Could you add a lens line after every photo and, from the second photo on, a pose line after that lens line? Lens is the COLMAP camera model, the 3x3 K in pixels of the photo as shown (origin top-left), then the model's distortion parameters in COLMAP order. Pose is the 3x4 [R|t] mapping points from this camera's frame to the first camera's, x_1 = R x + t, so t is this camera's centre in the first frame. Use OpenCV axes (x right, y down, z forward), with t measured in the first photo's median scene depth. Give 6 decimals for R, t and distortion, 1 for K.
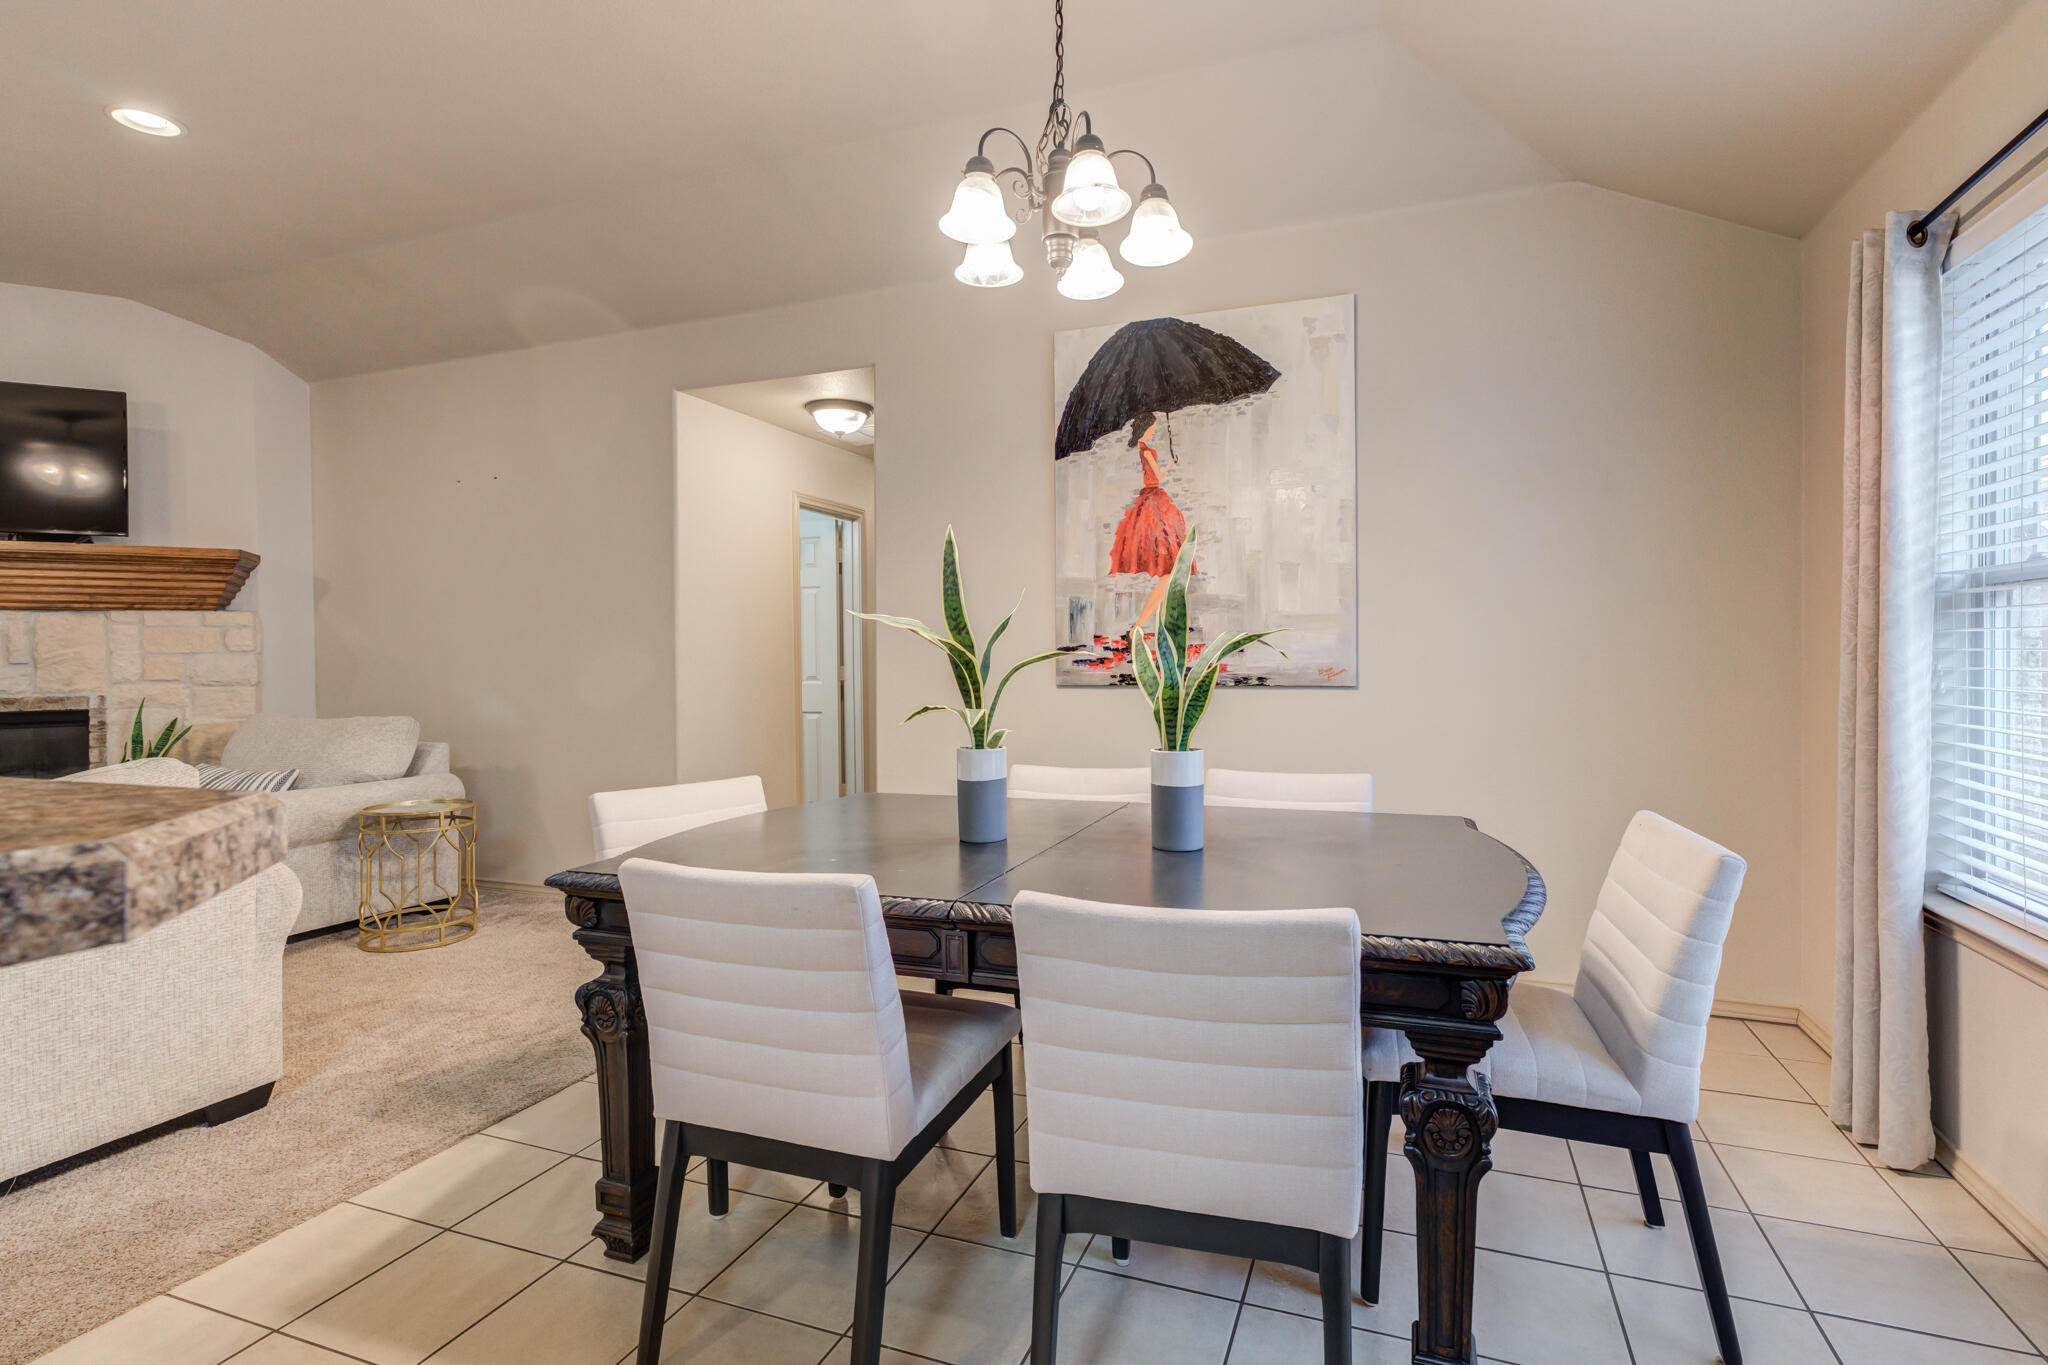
lens RADIAL K [[941.1, 0, 1066.9], [0, 941.1, 665.8], [0, 0, 1]] dist [-0.003473, 0.006688]
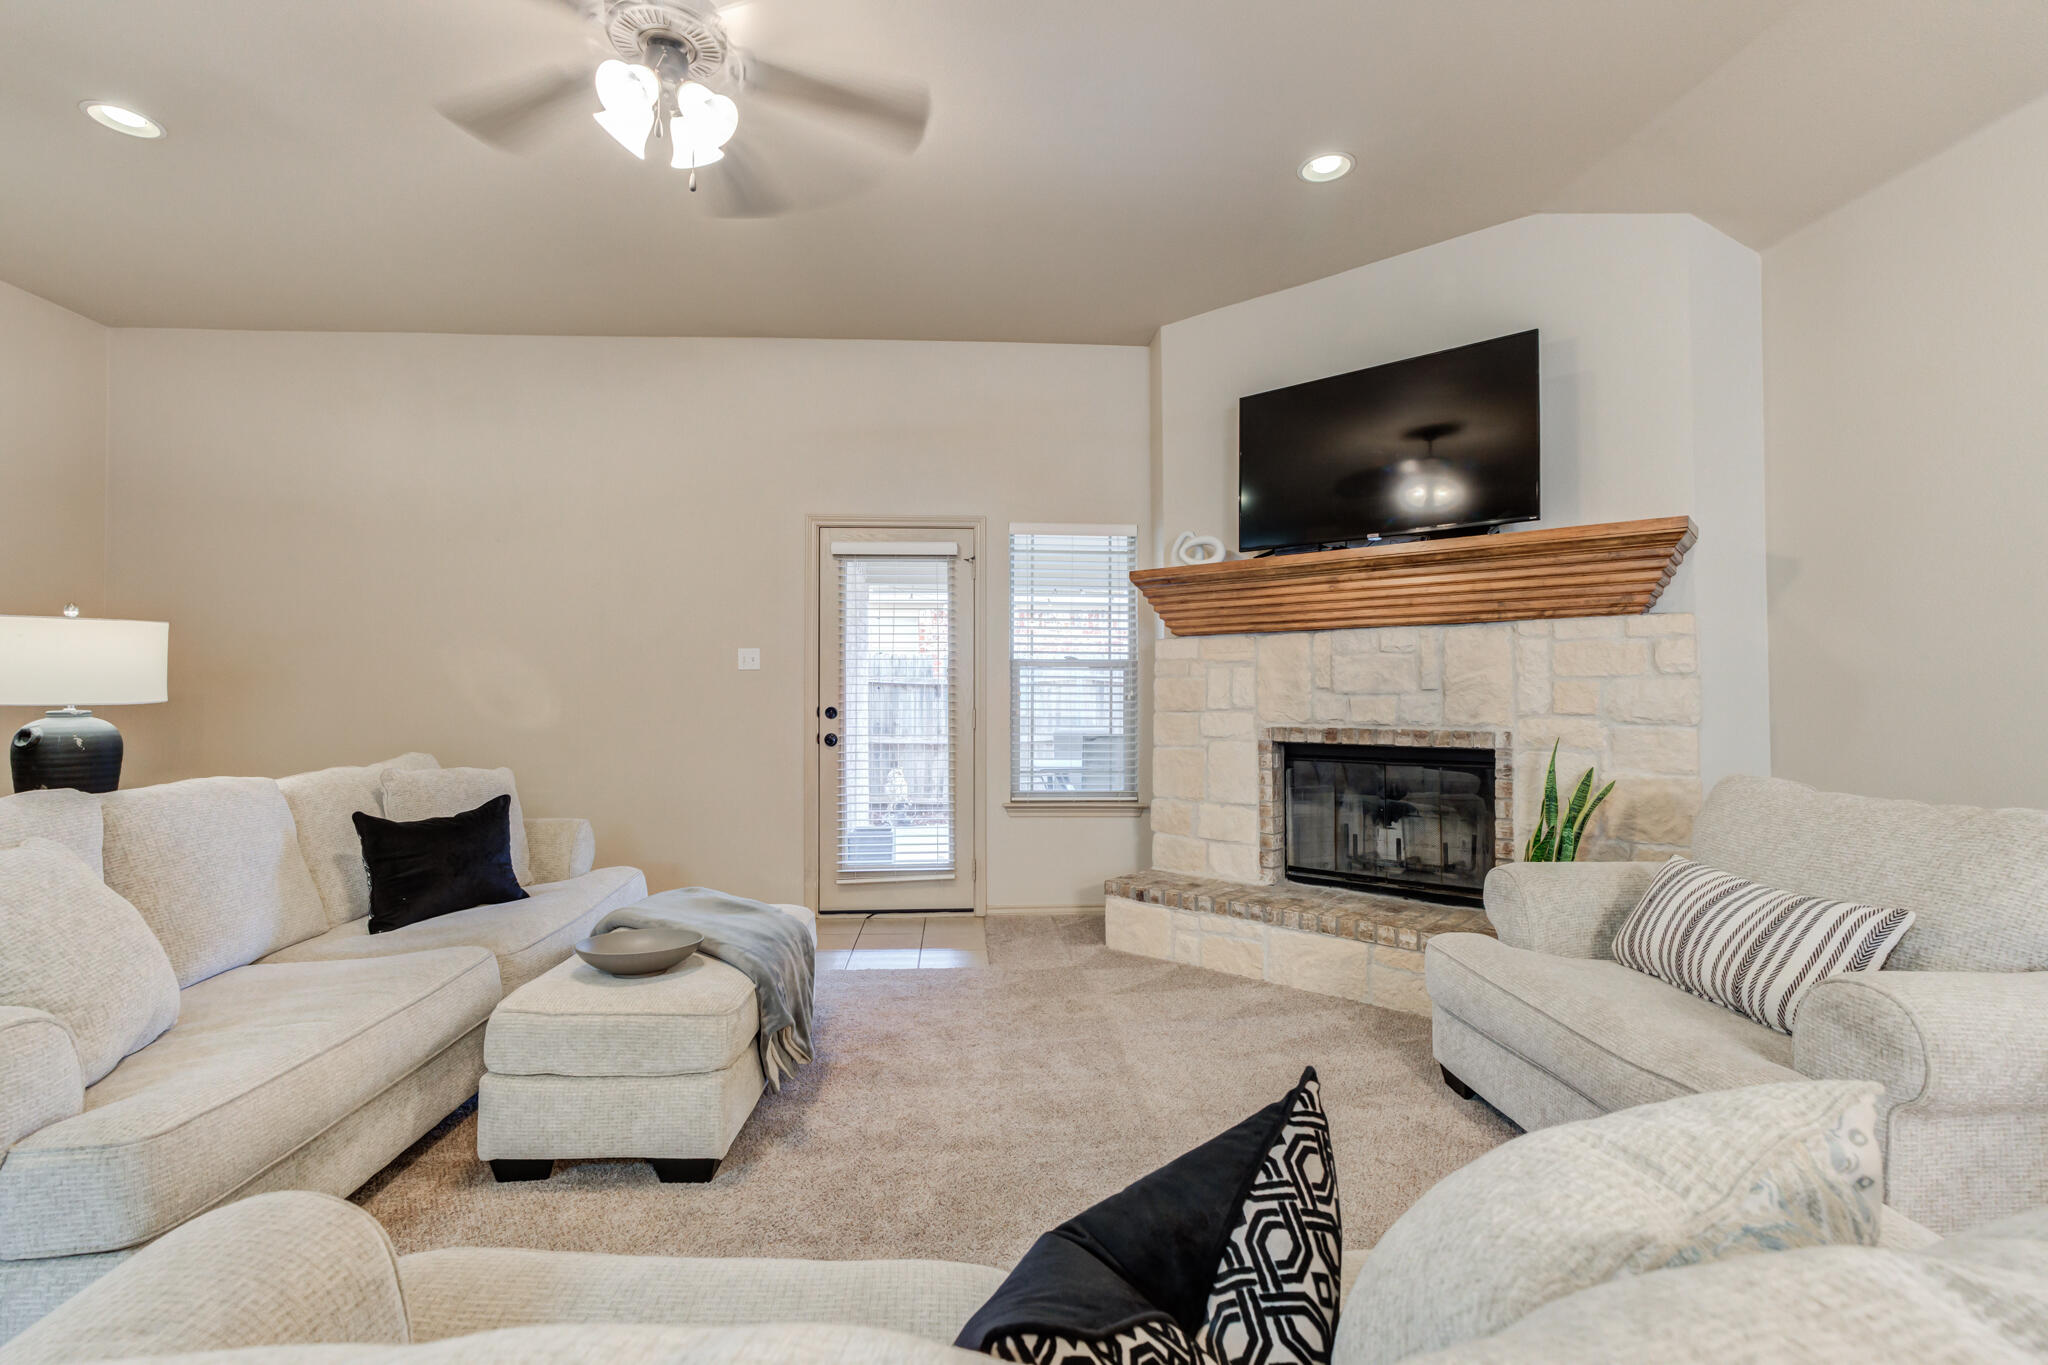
lens RADIAL K [[941.1, 0, 1066.6], [0, 941.1, 668.3], [0, 0, 1]] dist [-0.003473, 0.006688]
pose [[0.426501, -0.016260, -0.904341, -0.612097], [-0.017010, 0.999517, -0.025994, 0.007363], [0.904327, 0.026469, 0.426019, 0.442089]]
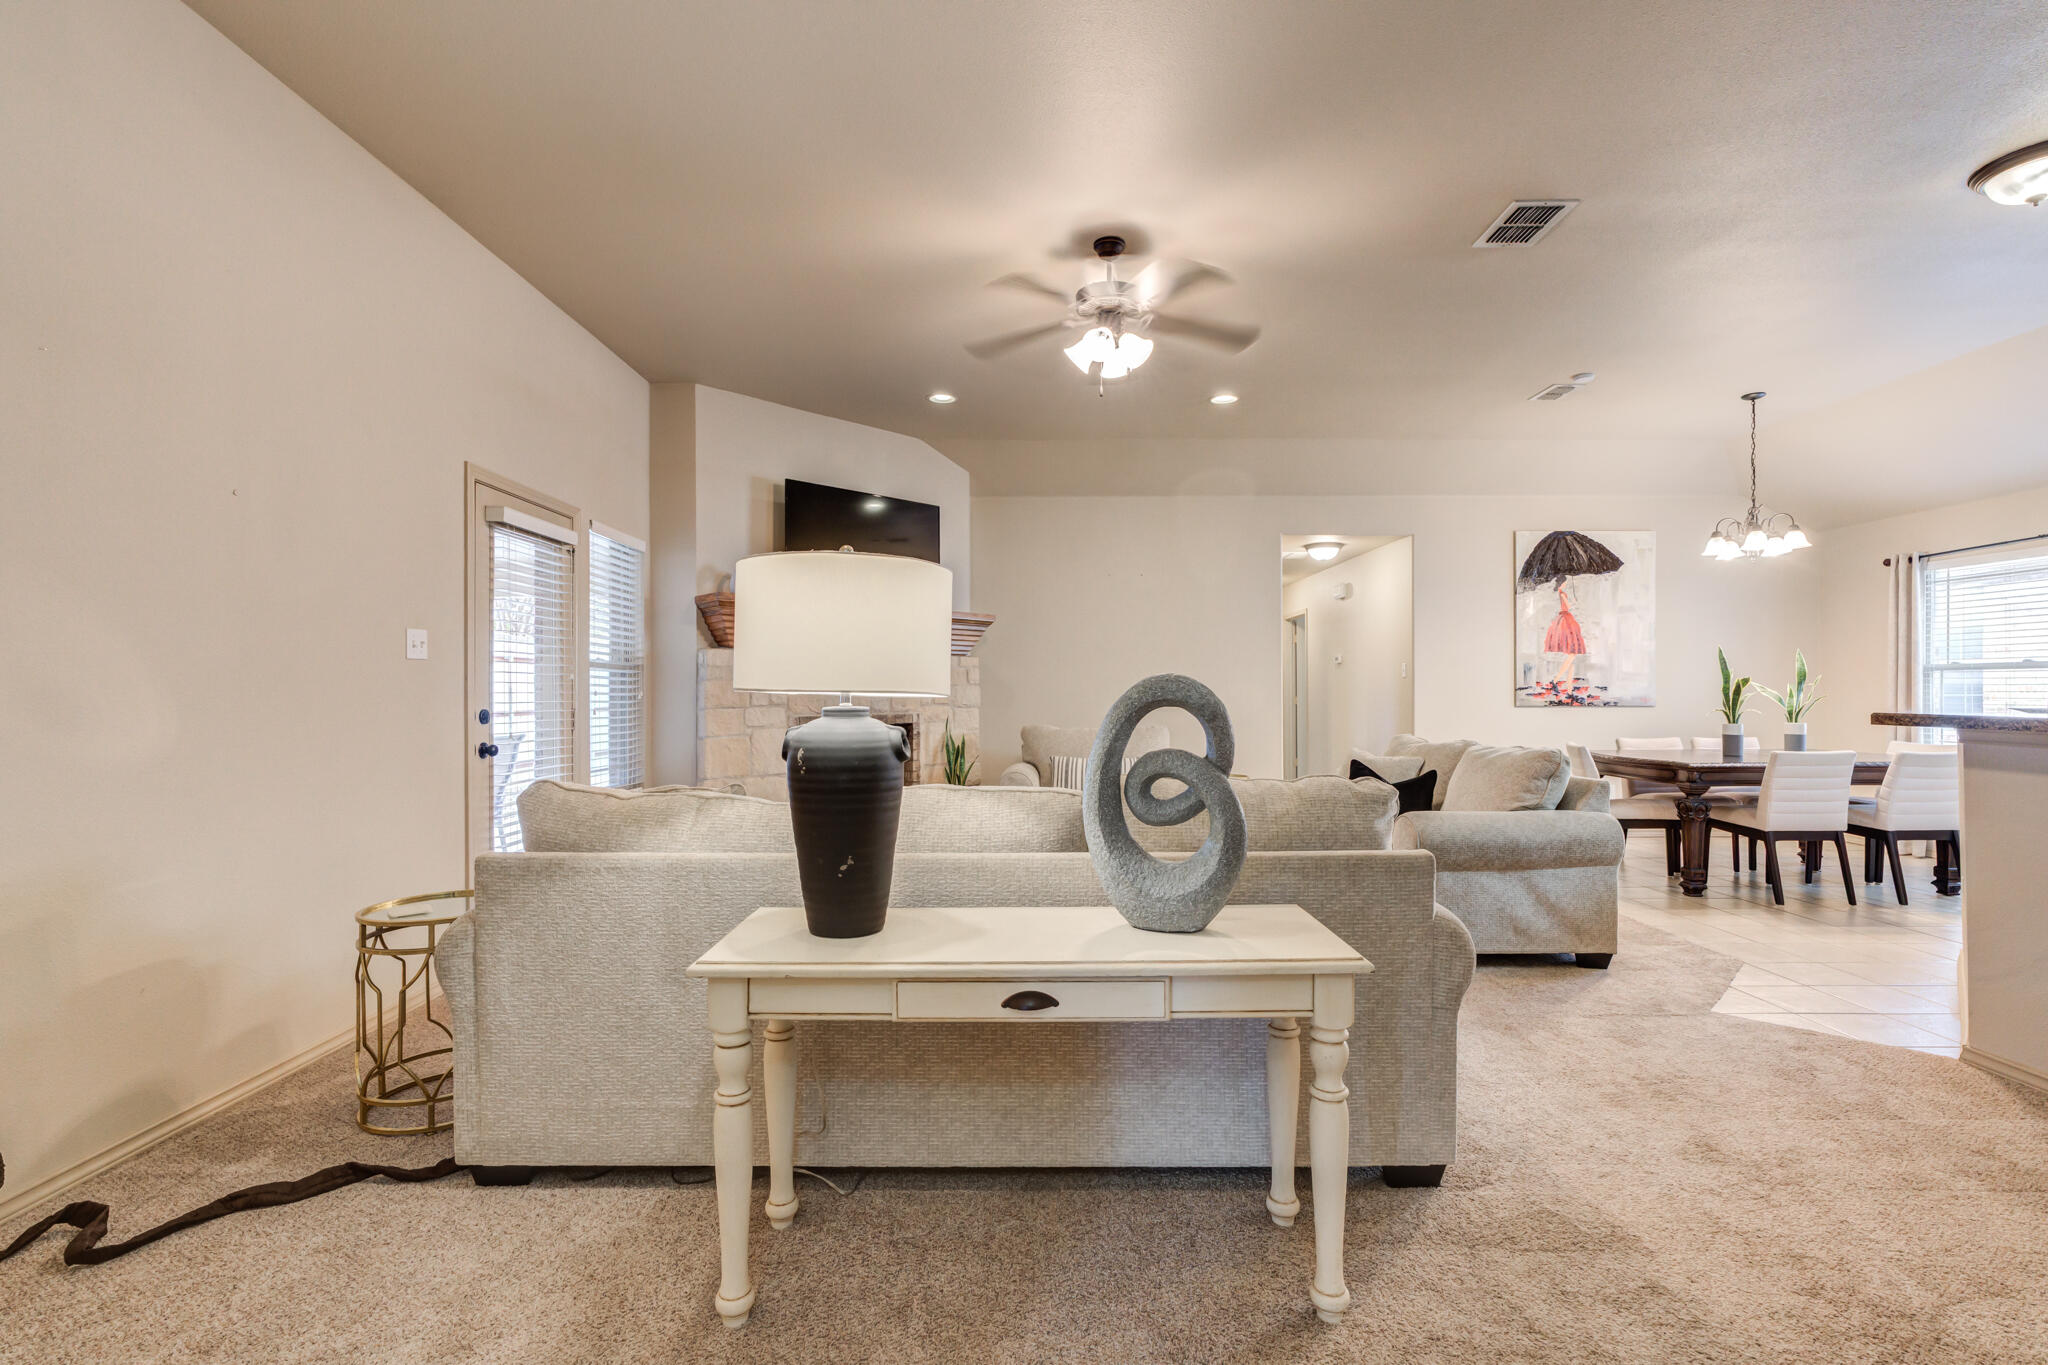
lens RADIAL K [[941.1, 0, 1024.8], [0, 941.1, 702.2], [0, 0, 1]] dist [-0.003473, 0.006688]
pose [[0.930286, 0.005000, 0.366802, -1.765373], [-0.001664, 0.999954, -0.009409, 0.033701], [-0.366832, 0.008143, 0.930252, -0.494491]]
